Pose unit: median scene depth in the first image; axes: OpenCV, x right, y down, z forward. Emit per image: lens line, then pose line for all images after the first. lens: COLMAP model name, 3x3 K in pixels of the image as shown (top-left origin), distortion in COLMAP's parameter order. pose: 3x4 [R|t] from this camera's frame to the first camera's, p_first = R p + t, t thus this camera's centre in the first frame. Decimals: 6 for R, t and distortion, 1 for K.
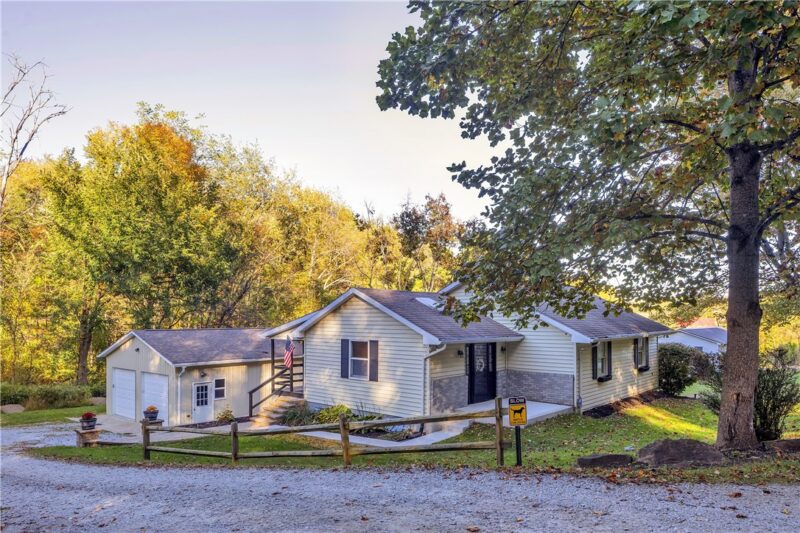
lens RADIAL K [[551.1, 0, 397.8], [0, 551.1, 295.2], [0, 0, 1]] dist [-0.000878, 0.004881]
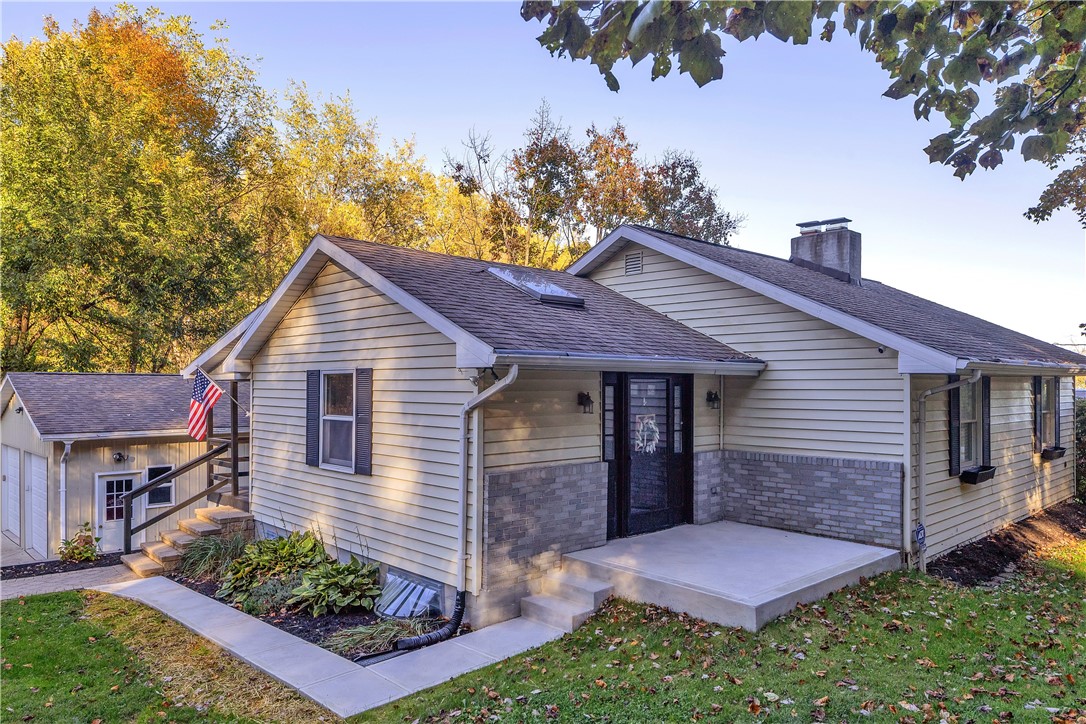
lens RADIAL K [[761.4, 0, 543.0], [0, 761.4, 362.0], [0, 0, 1]] dist [-0.005286, -0.000858]
pose [[0.996980, -0.000457, -0.077651, 0.116369], [0.001141, 0.999961, 0.008757, 0.069881], [0.077644, -0.008819, 0.996942, 0.461112]]
